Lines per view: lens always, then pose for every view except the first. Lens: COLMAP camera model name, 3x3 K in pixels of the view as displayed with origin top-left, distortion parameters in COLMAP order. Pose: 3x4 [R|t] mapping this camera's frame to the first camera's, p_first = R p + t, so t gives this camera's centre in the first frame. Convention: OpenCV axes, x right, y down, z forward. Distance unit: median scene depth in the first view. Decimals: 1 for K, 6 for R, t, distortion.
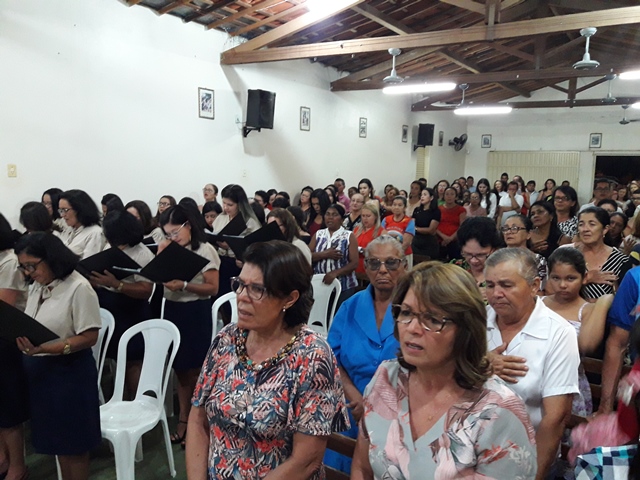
lens RADIAL K [[538.2, 0, 322.5], [0, 538.2, 241.5], [0, 0, 1]] dist [0.086011, -0.159359]
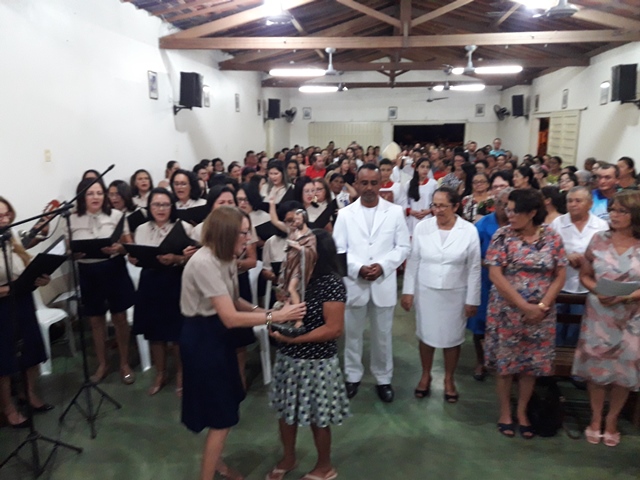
lens RADIAL K [[538.2, 0, 322.5], [0, 538.2, 241.5], [0, 0, 1]] dist [0.086011, -0.159359]
pose [[0.901533, -0.102065, 0.420500, -0.363777], [0.075939, 0.994021, 0.078463, -0.003050], [-0.425994, -0.038805, 0.903893, -0.126167]]
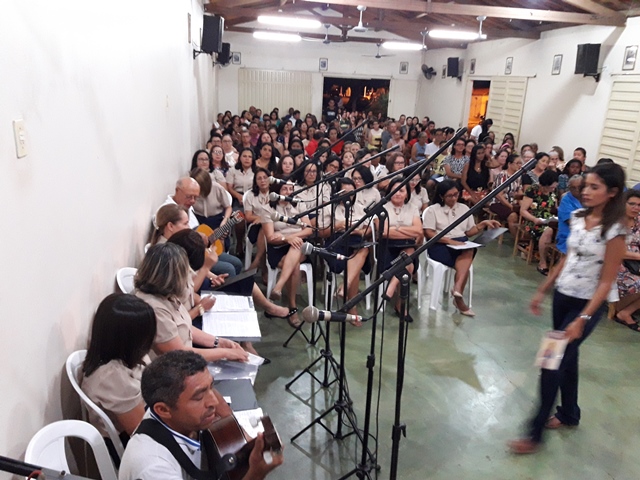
lens RADIAL K [[555.9, 0, 329.6], [0, 555.9, 240.7], [0, 0, 1]] dist [0.009437, 0.000631]
pose [[0.747853, -0.155392, 0.645422, -0.709631], [0.048687, 0.982439, 0.180118, -0.026611], [-0.662077, -0.103279, 0.742286, -0.027202]]
